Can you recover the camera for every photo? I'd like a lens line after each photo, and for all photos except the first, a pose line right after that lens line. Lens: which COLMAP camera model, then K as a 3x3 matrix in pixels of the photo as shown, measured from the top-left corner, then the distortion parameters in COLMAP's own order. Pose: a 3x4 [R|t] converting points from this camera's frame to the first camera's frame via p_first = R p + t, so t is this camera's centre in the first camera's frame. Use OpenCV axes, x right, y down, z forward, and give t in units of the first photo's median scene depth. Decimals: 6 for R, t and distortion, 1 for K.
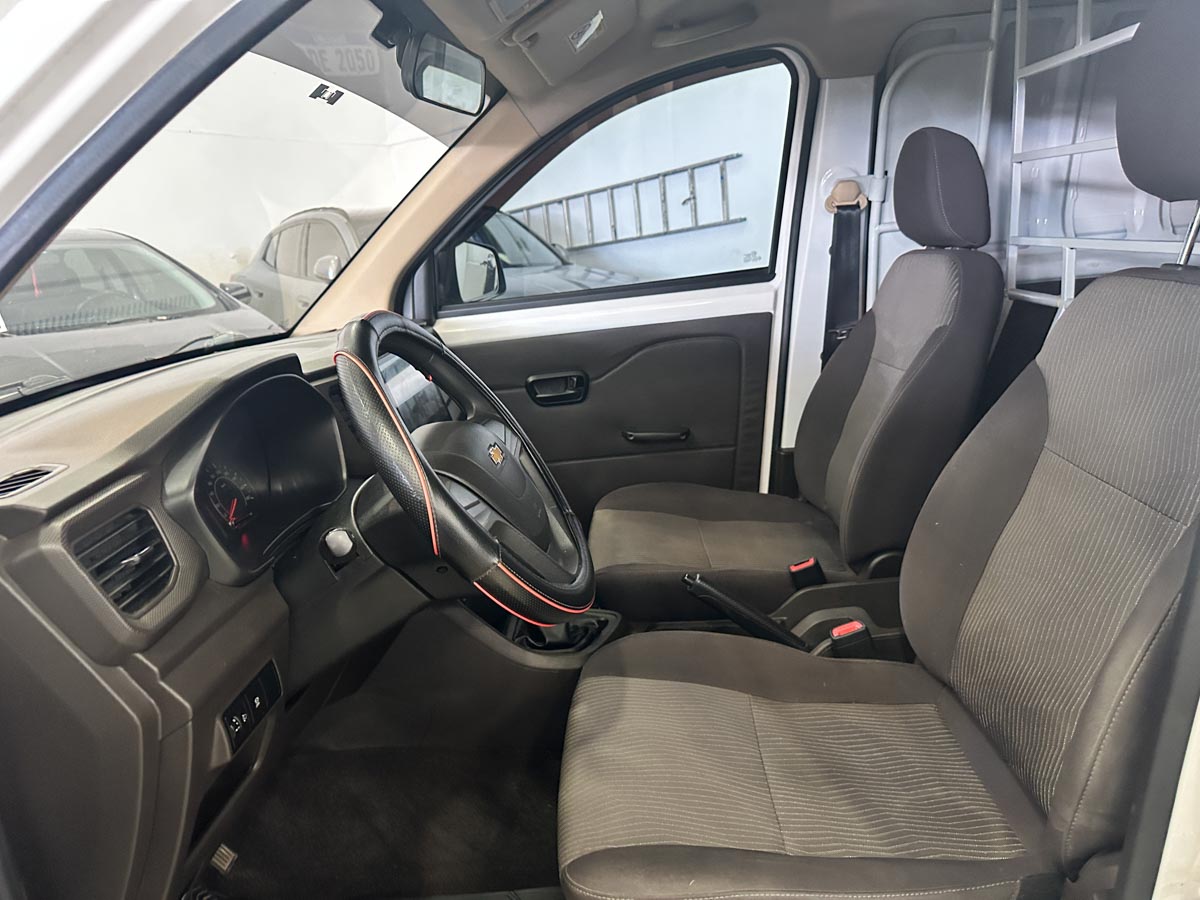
lens RADIAL K [[860.8, 0, 598.8], [0, 860.8, 469.7], [0, 0, 1]] dist [0.060852, -0.043675]
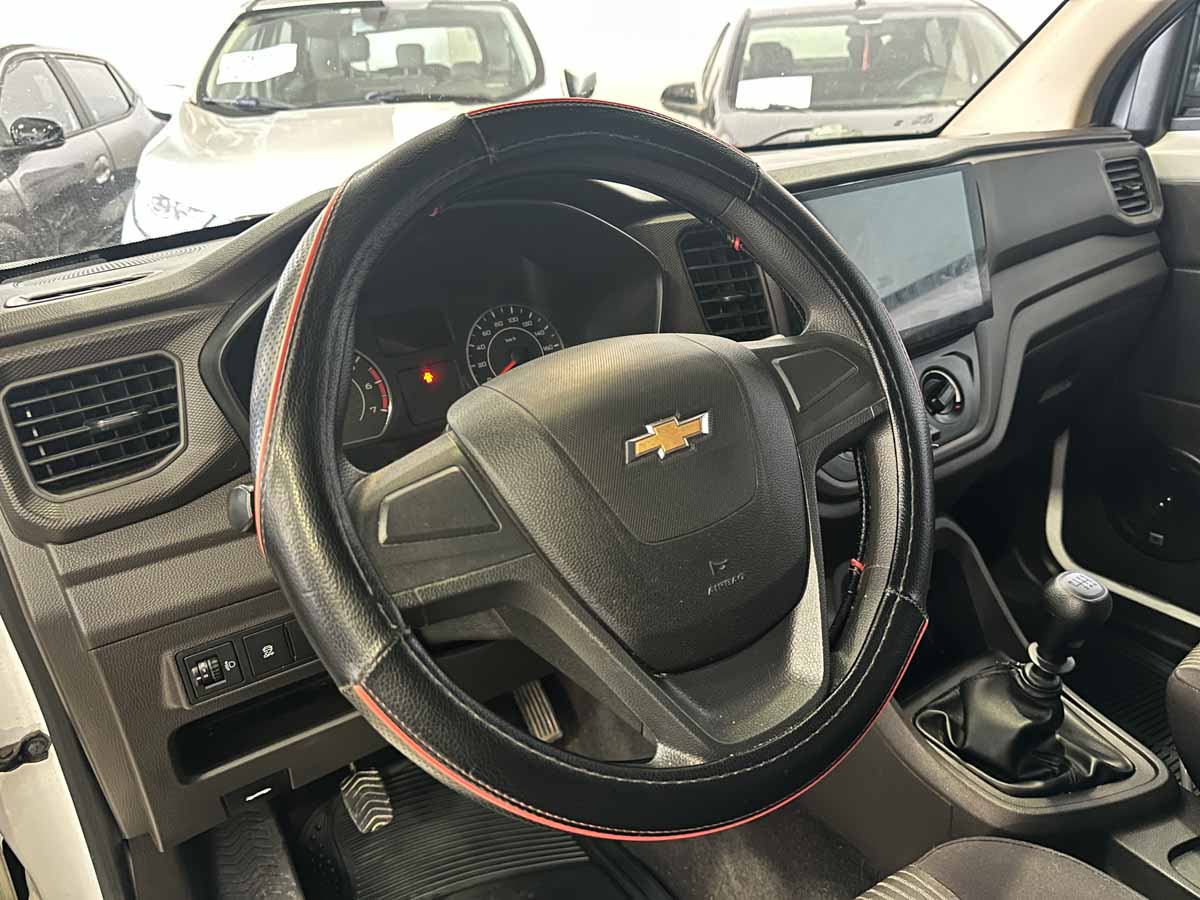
lens RADIAL K [[869.5, 0, 599.1], [0, 869.5, 472.7], [0, 0, 1]] dist [0.004979, 0.001441]
pose [[0.572534, 0.382906, -0.724975, 0.230296], [-0.206198, 0.923070, 0.324692, -0.159748], [0.793529, -0.036409, 0.607443, 0.721961]]
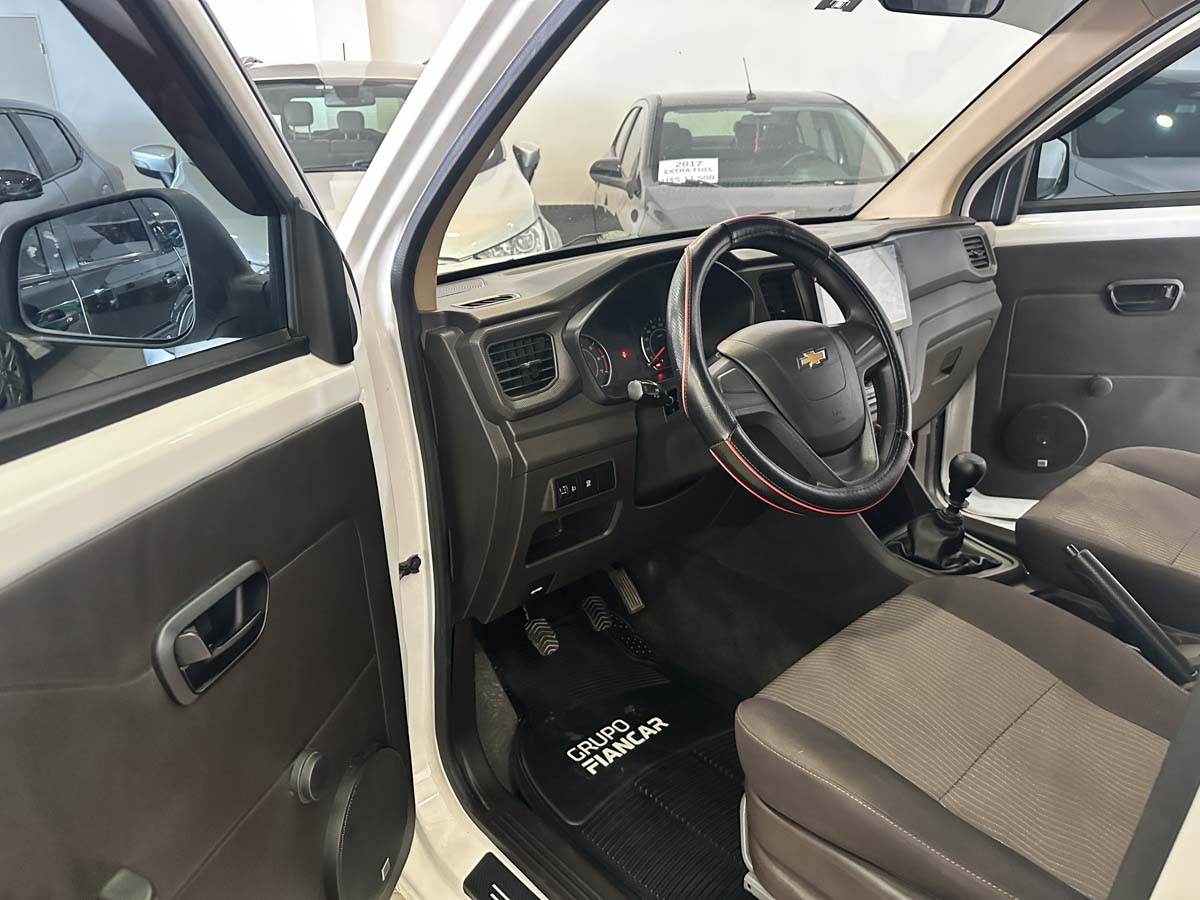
lens RADIAL K [[860.8, 0, 598.8], [0, 860.8, 469.7], [0, 0, 1]] dist [0.060852, -0.043675]
pose [[0.678776, 0.325087, -0.658469, 0.521728], [-0.221910, 0.945557, 0.238070, -0.095155], [0.700014, -0.015475, 0.713961, -0.018177]]
